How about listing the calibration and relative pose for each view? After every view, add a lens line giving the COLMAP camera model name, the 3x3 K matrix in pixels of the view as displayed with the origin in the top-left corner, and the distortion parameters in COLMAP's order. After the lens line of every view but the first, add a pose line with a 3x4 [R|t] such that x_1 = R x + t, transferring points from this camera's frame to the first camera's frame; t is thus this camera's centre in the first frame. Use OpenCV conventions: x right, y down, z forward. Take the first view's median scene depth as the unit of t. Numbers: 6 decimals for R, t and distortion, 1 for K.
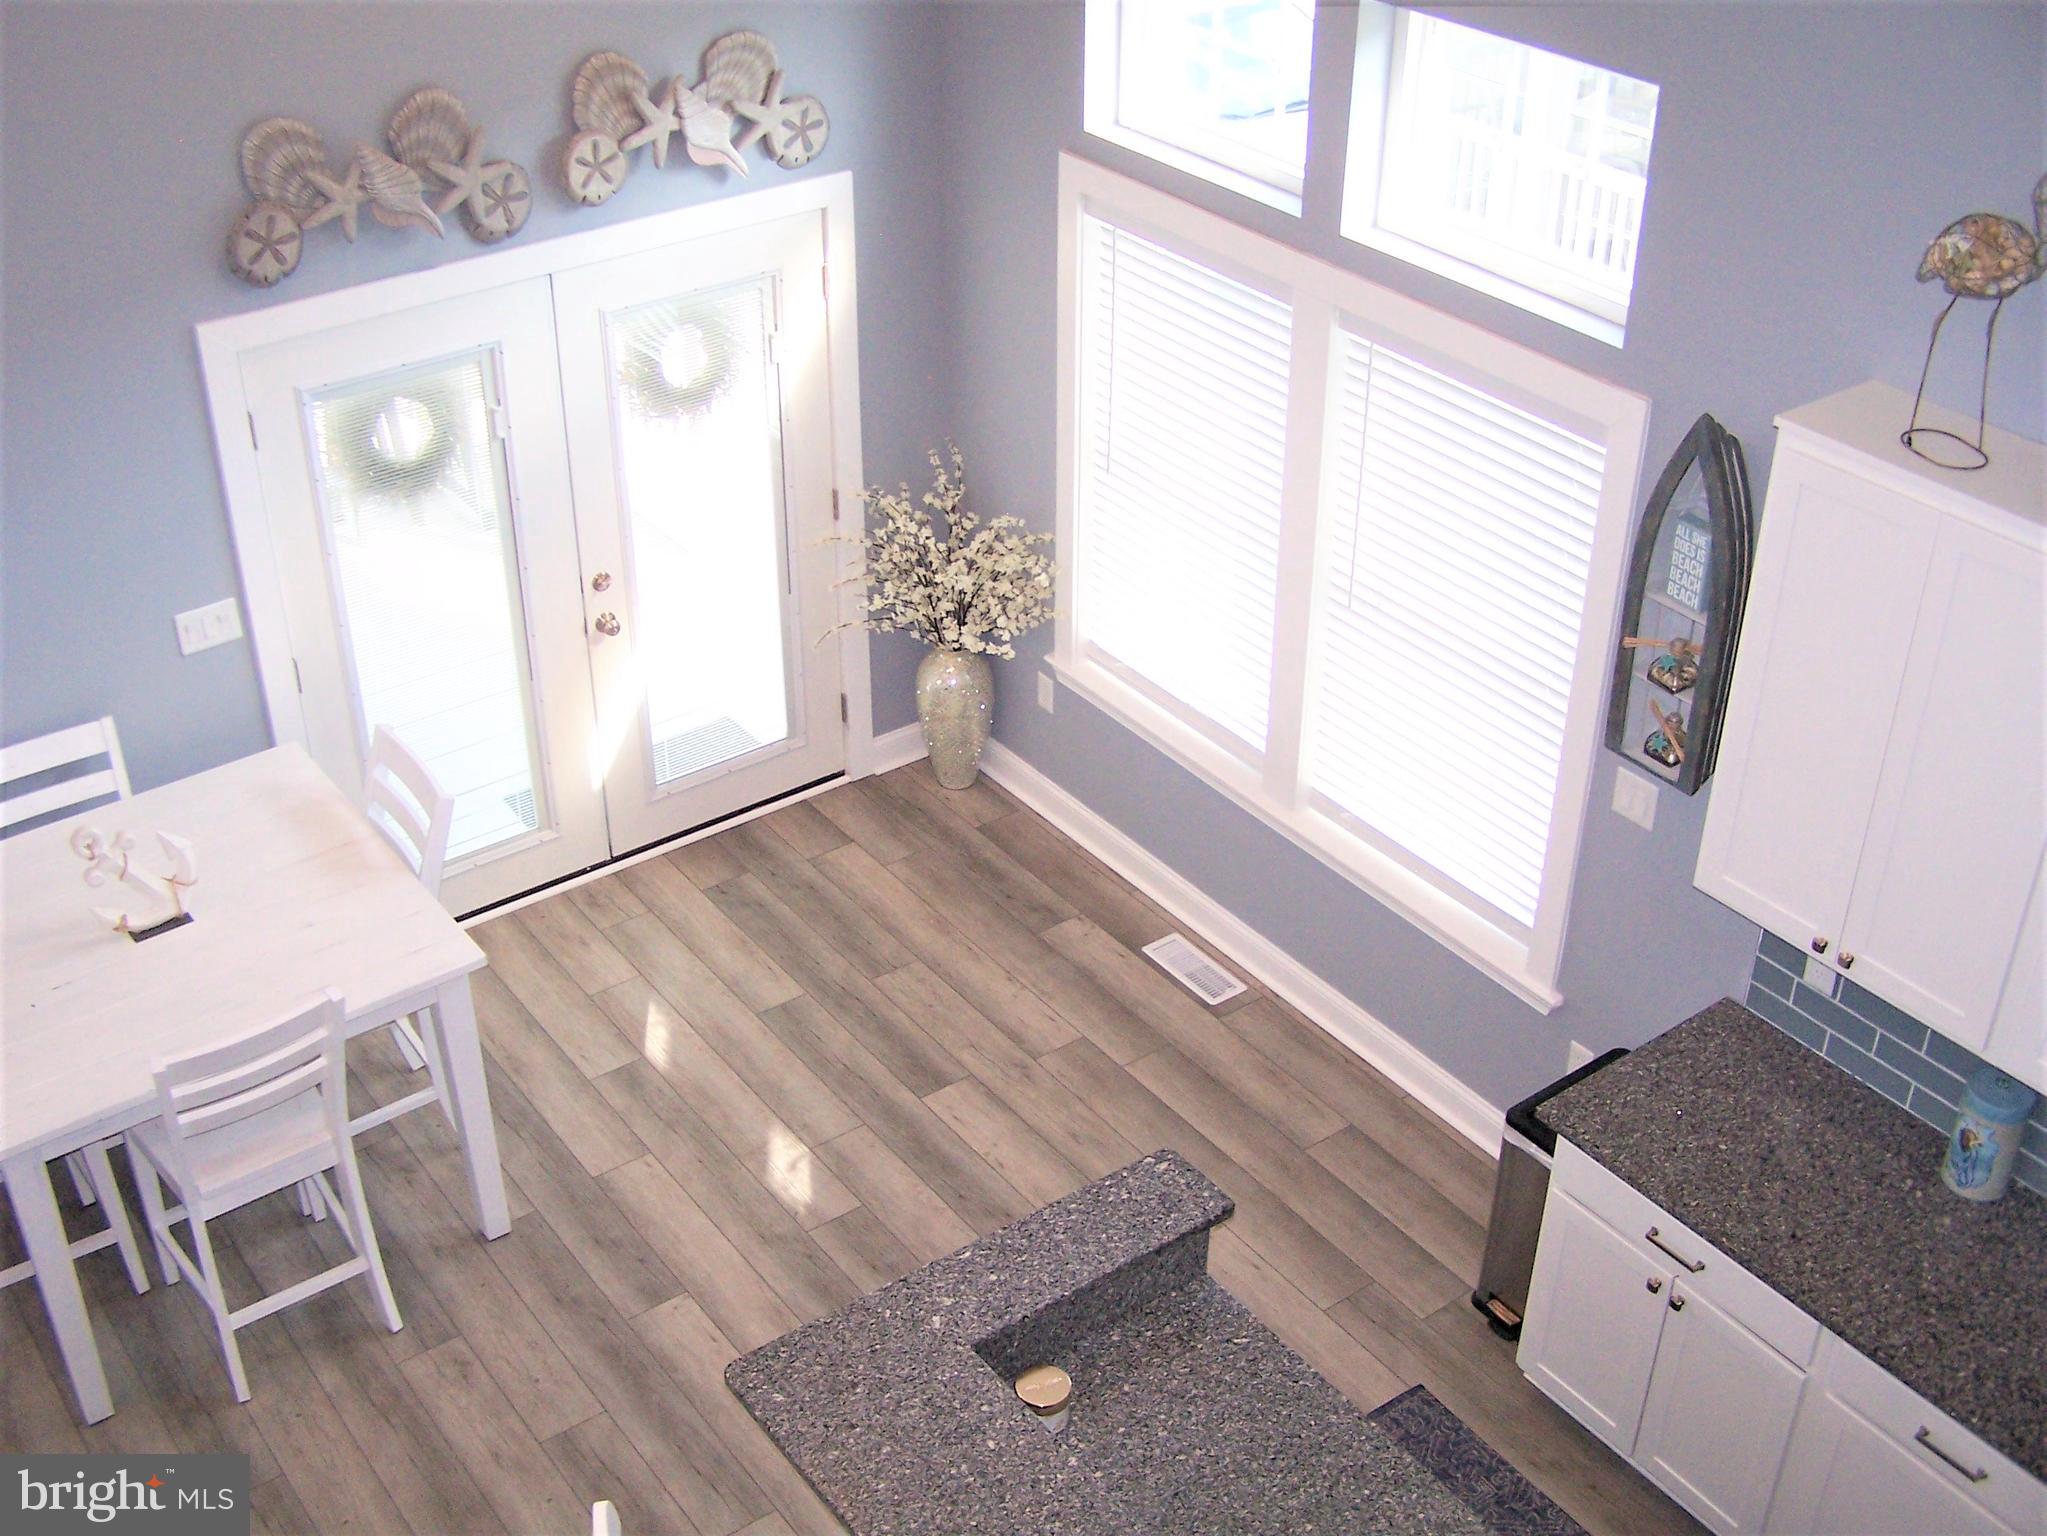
lens RADIAL K [[2329.4, 0, 1023.5], [0, 2329.4, 768.0], [0, 0, 1]] dist [-0.196052, 0.336562]
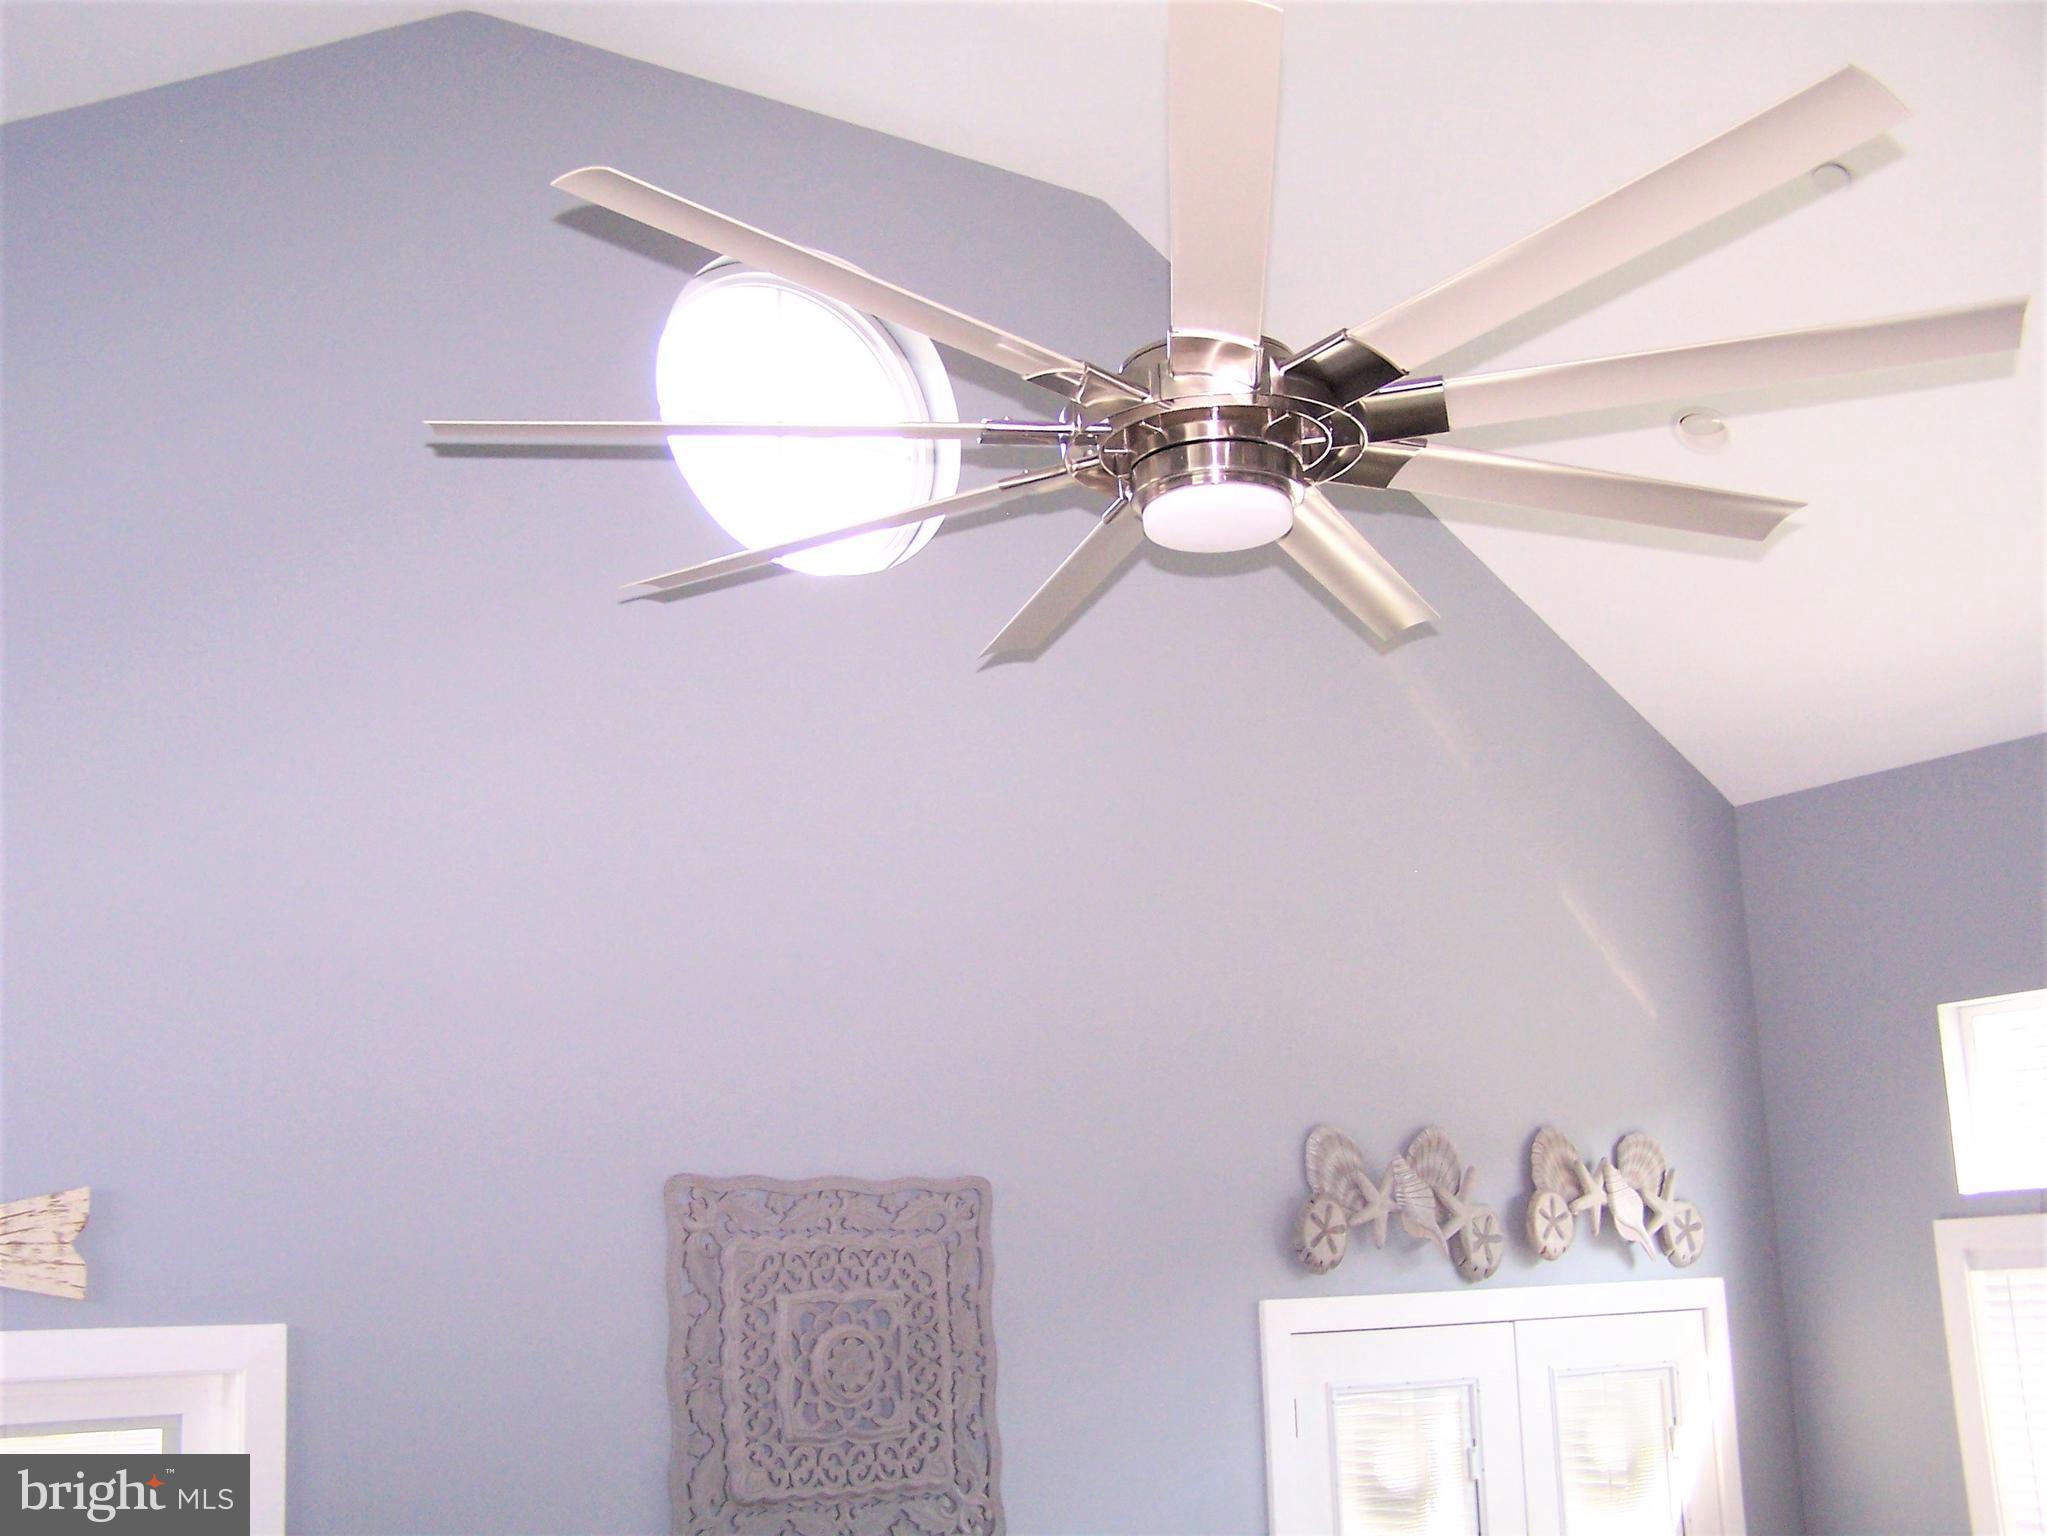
lens RADIAL K [[2329.4, 0, 1023.5], [0, 2329.4, 768.0], [0, 0, 1]] dist [-0.196052, 0.336562]
pose [[0.999370, -0.035180, -0.004654, -0.430501], [0.021332, 0.700390, -0.713441, 0.369234], [0.028358, 0.712893, 0.700699, 0.062646]]
